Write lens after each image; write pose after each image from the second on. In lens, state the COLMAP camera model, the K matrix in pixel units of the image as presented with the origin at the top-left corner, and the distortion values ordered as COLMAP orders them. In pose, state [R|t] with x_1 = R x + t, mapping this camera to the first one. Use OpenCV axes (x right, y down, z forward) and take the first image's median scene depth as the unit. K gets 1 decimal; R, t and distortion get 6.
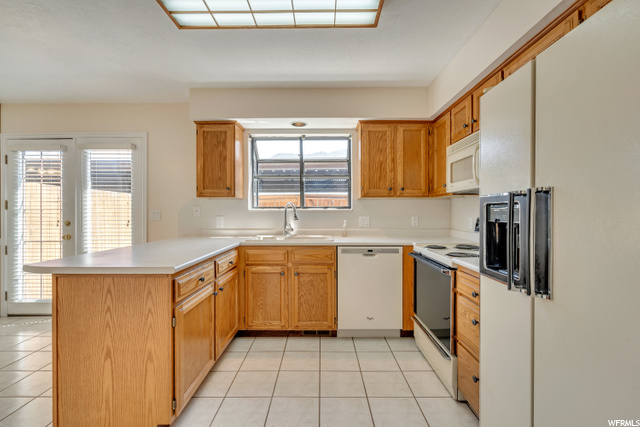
lens RADIAL K [[293.5, 0, 319.7], [0, 293.5, 213.0], [0, 0, 1]] dist [-0.003166, 0.001249]
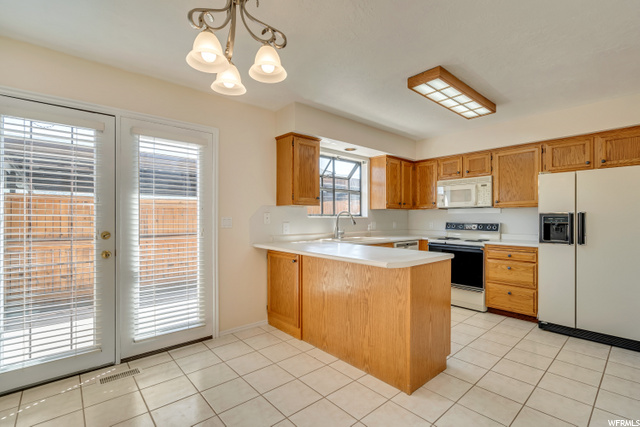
lens RADIAL K [[293.5, 0, 324.2], [0, 293.5, 217.0], [0, 0, 1]] dist [-0.003166, 0.001249]
pose [[0.746754, 0.004708, 0.665083, -0.937483], [0.004179, 0.999922, -0.011771, 0.002744], [-0.665087, 0.011570, 0.746676, 0.127522]]
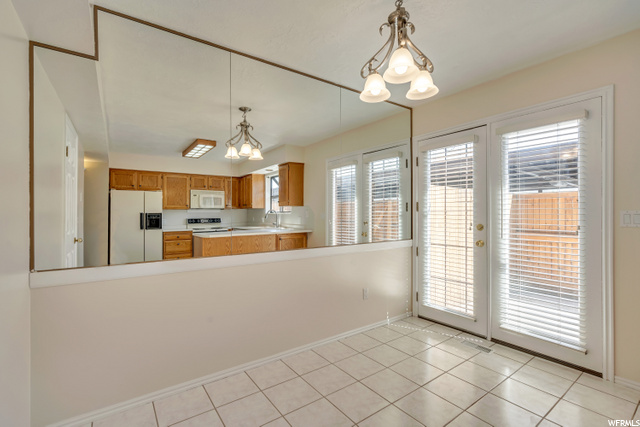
lens RADIAL K [[293.5, 0, 322.6], [0, 293.5, 214.7], [0, 0, 1]] dist [-0.003166, 0.001249]
pose [[0.593206, 0.005379, -0.805033, -0.453297], [-0.002201, 0.999985, 0.005060, -0.003427], [0.805048, -0.001230, 0.593208, 0.138683]]
